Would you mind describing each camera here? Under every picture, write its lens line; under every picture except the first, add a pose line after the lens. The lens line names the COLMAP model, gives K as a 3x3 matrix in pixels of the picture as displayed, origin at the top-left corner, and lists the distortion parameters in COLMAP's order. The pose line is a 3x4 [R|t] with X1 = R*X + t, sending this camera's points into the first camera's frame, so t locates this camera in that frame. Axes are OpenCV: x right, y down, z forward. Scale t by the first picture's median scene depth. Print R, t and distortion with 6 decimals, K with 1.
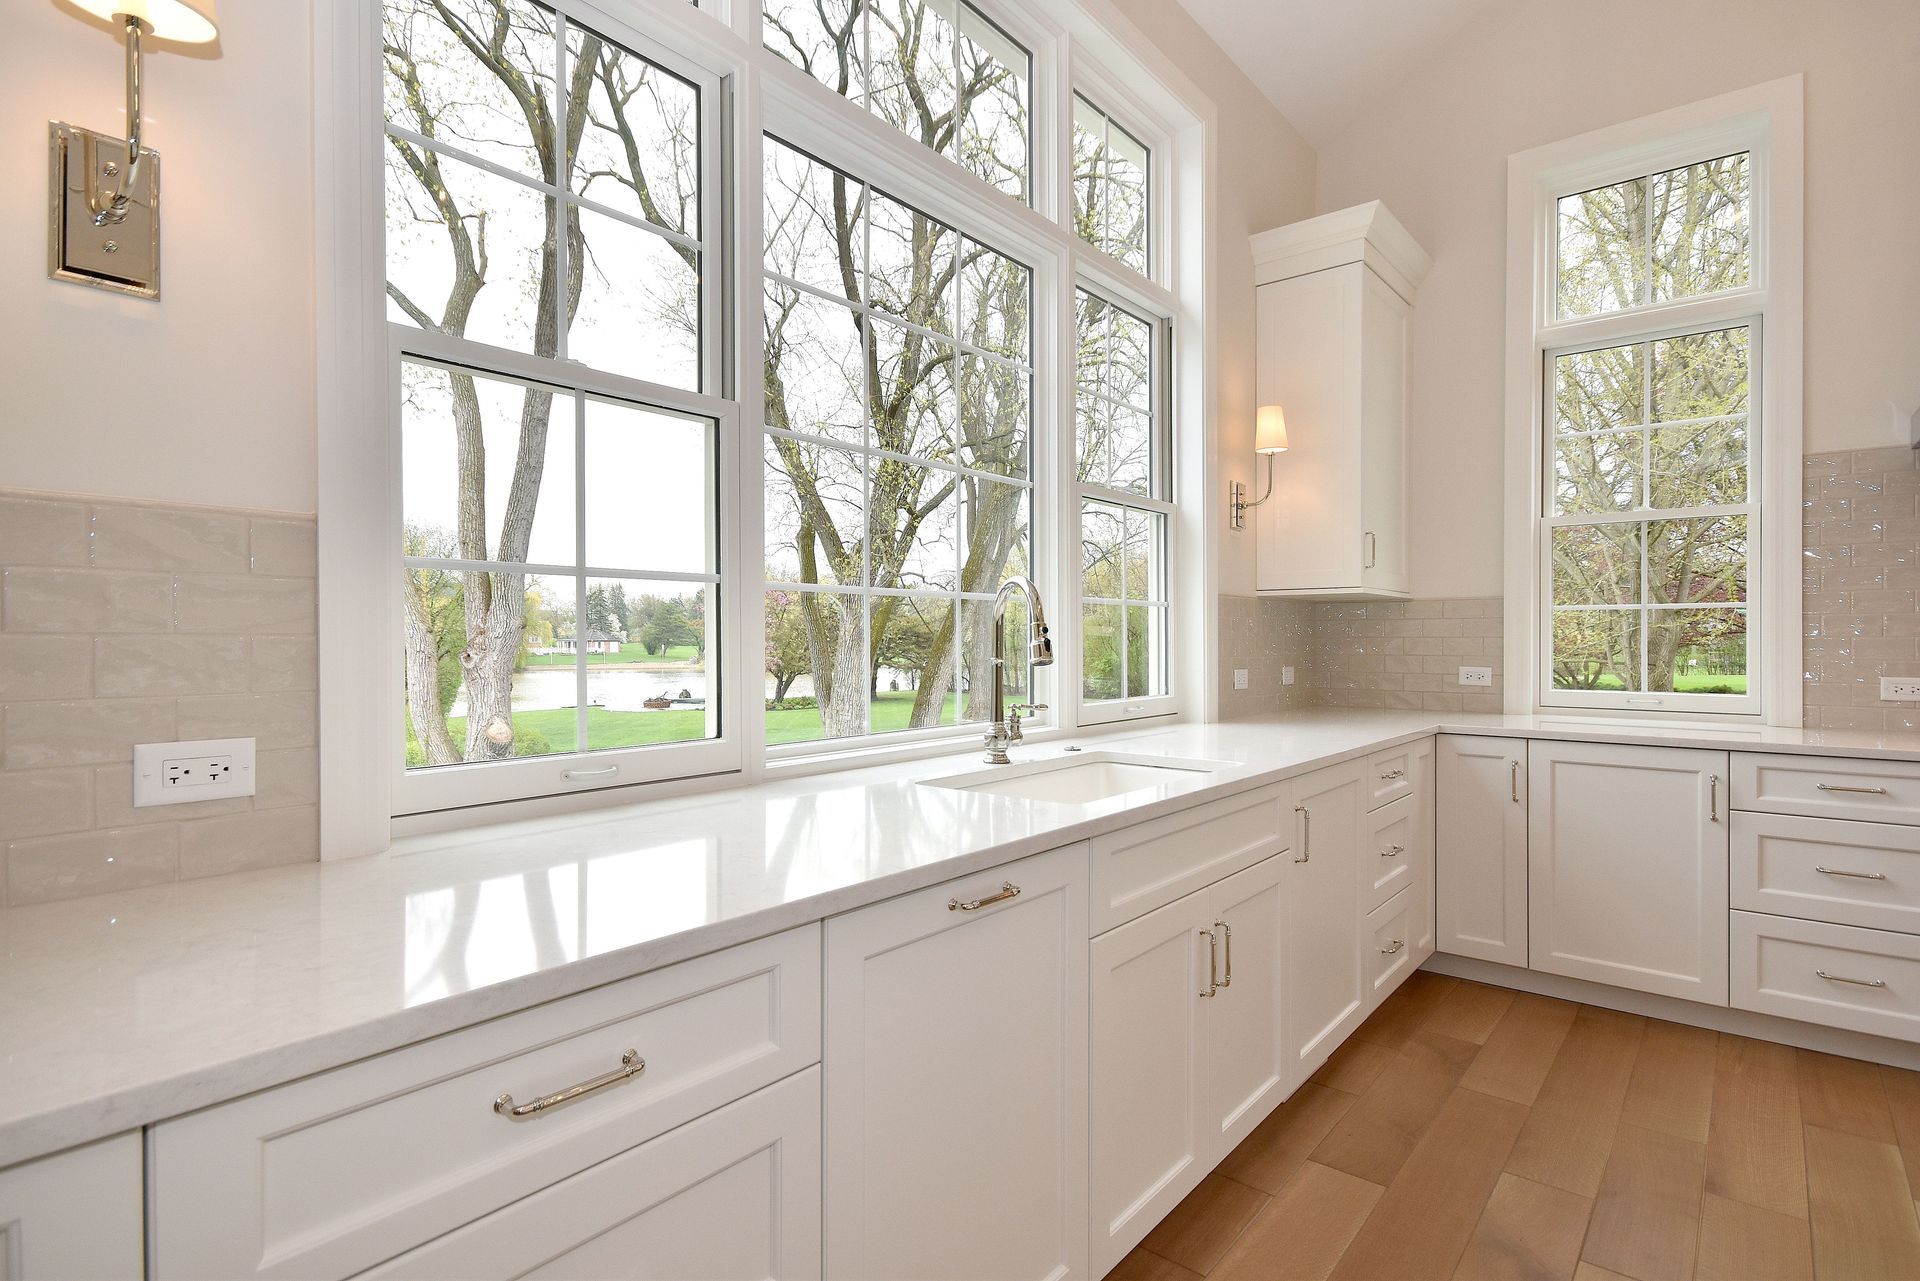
lens RADIAL K [[967.9, 0, 957.3], [0, 967.9, 638.8], [0, 0, 1]] dist [0.013508, -0.001581]
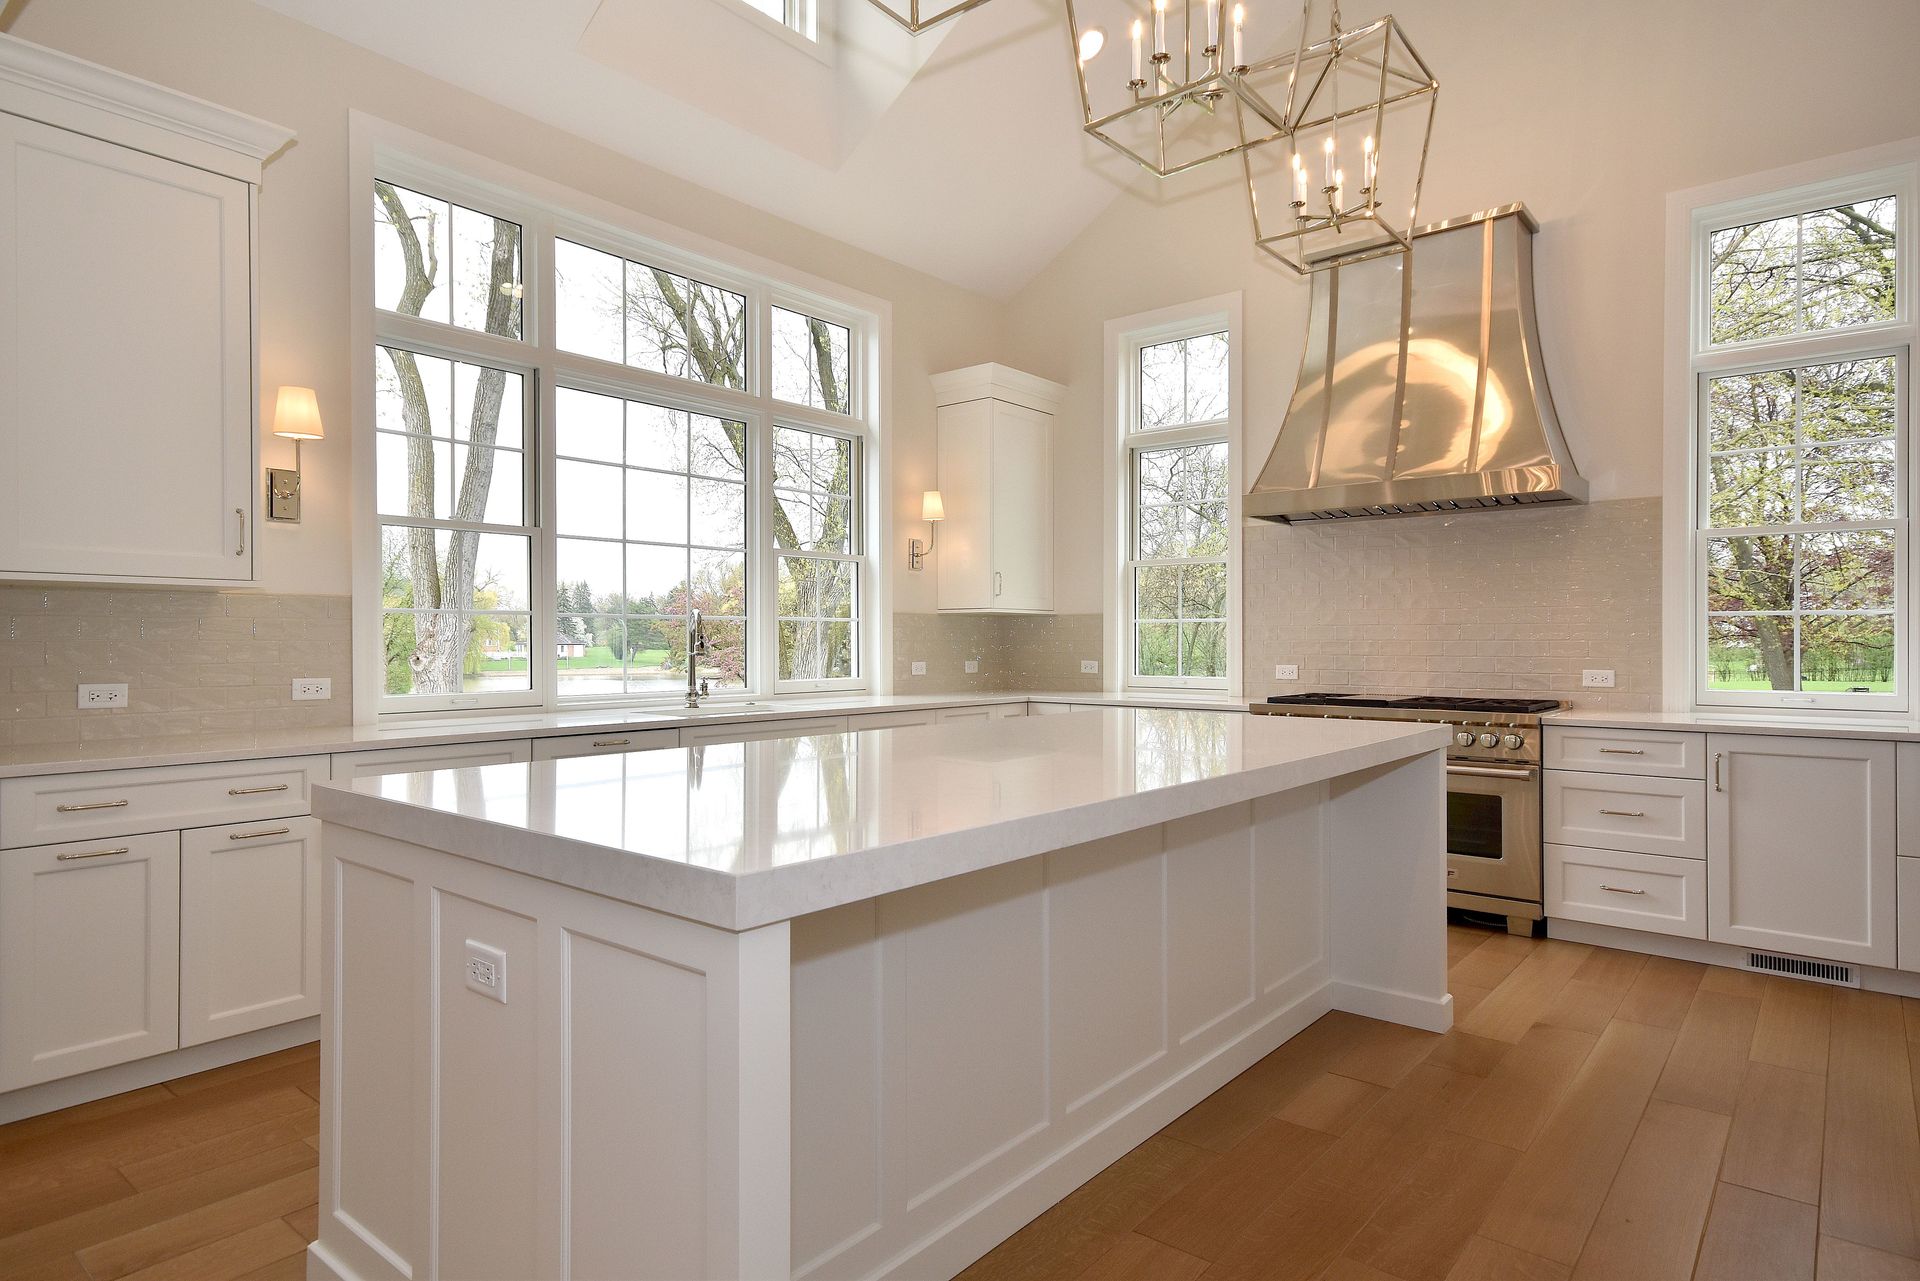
lens RADIAL K [[1080.4, 0, 959.1], [0, 1080.4, 639.7], [0, 0, 1]] dist [0.014984, -0.000168]
pose [[0.999988, -0.000406, -0.004858, 0.370635], [0.000397, 0.999998, -0.001973, 0.000009], [0.004859, 0.001971, 0.999986, -0.713298]]
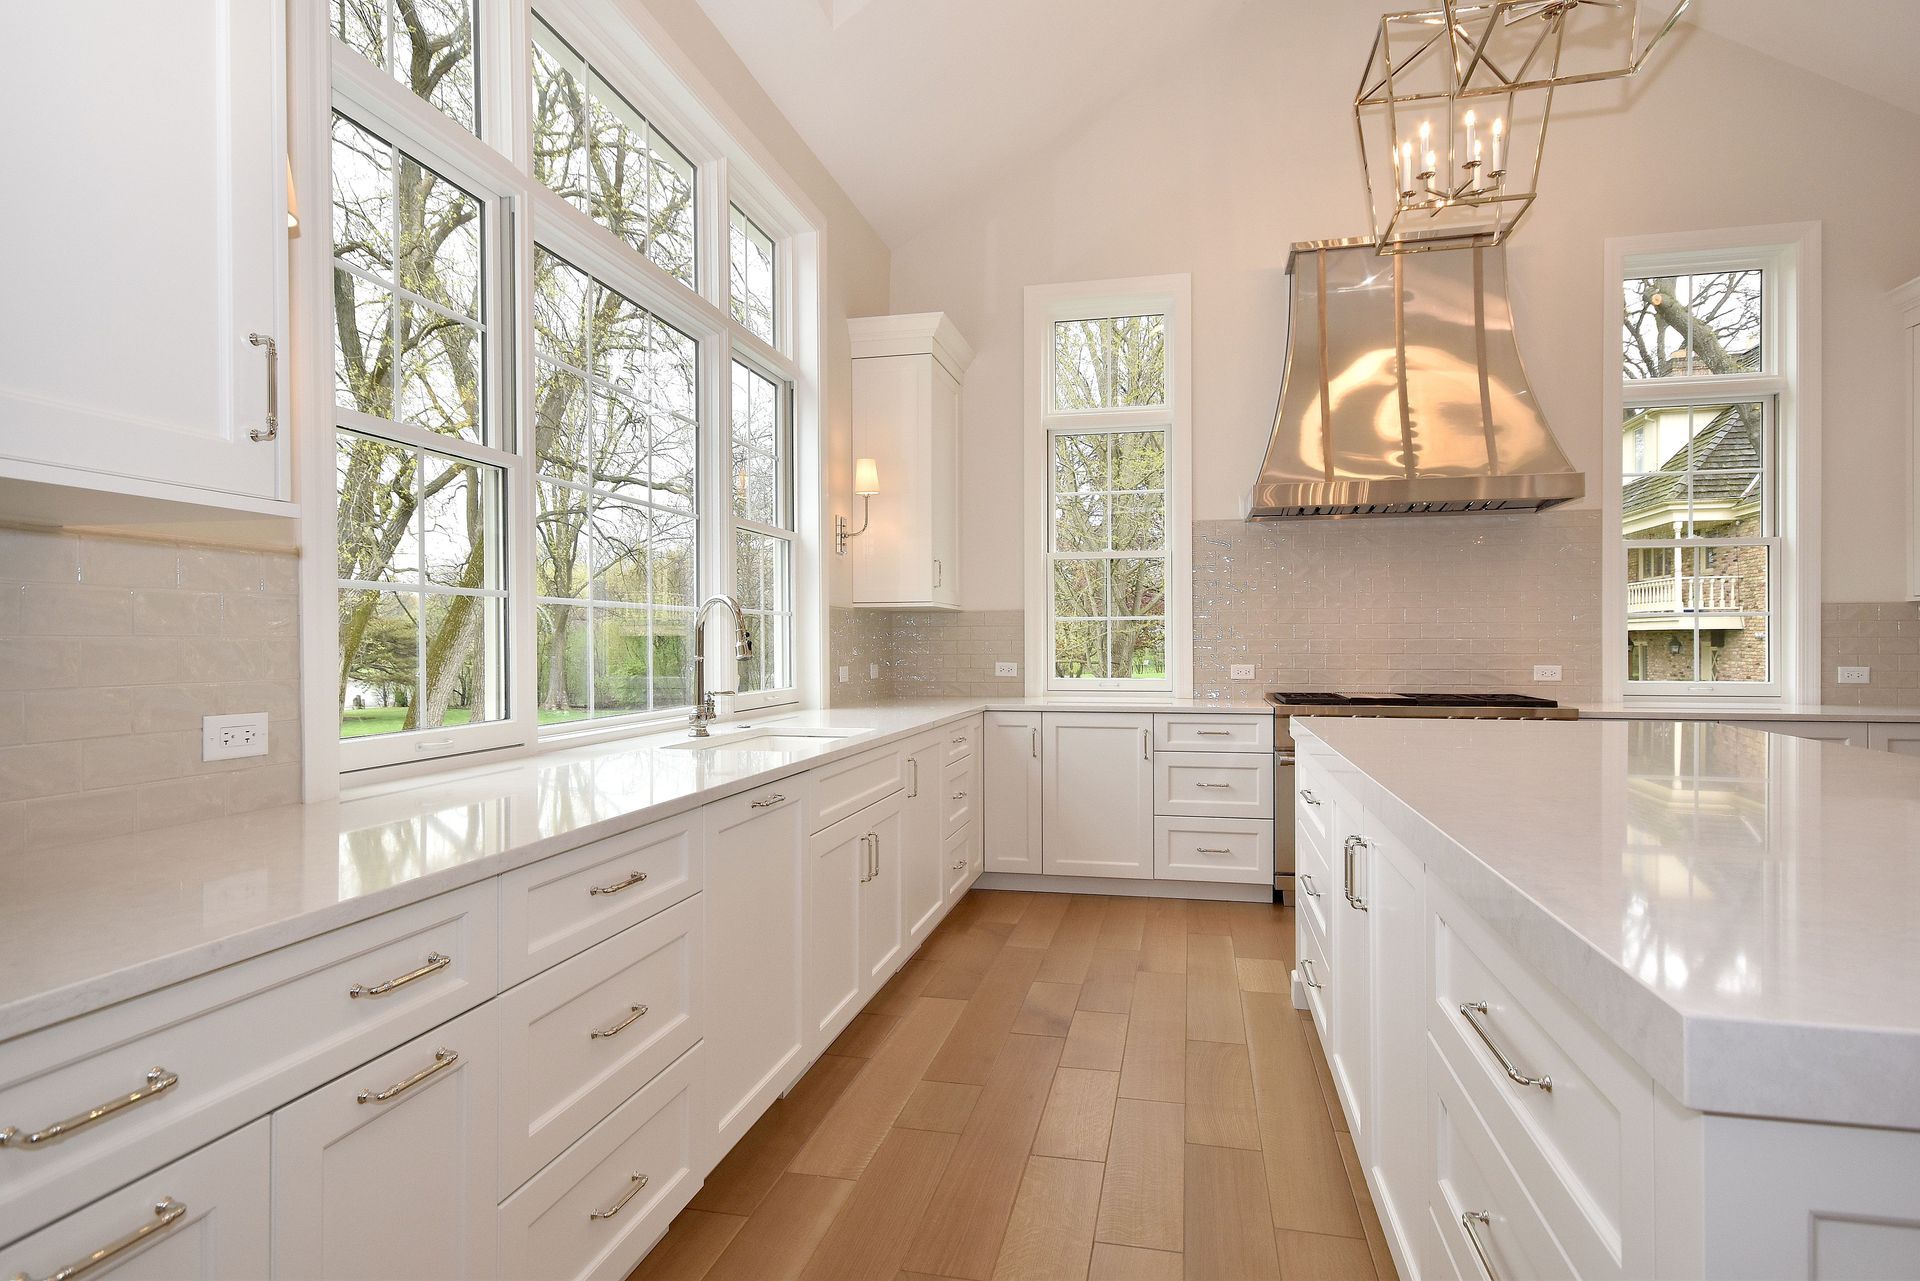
lens RADIAL K [[1026.7, 0, 953.6], [0, 1026.7, 638.4], [0, 0, 1]] dist [0.002804, 0.001176]
pose [[0.895454, -0.000896, 0.445153, -0.174100], [0.003304, 0.999984, -0.004634, 0.002433], [-0.445141, 0.005621, 0.895443, -0.253646]]
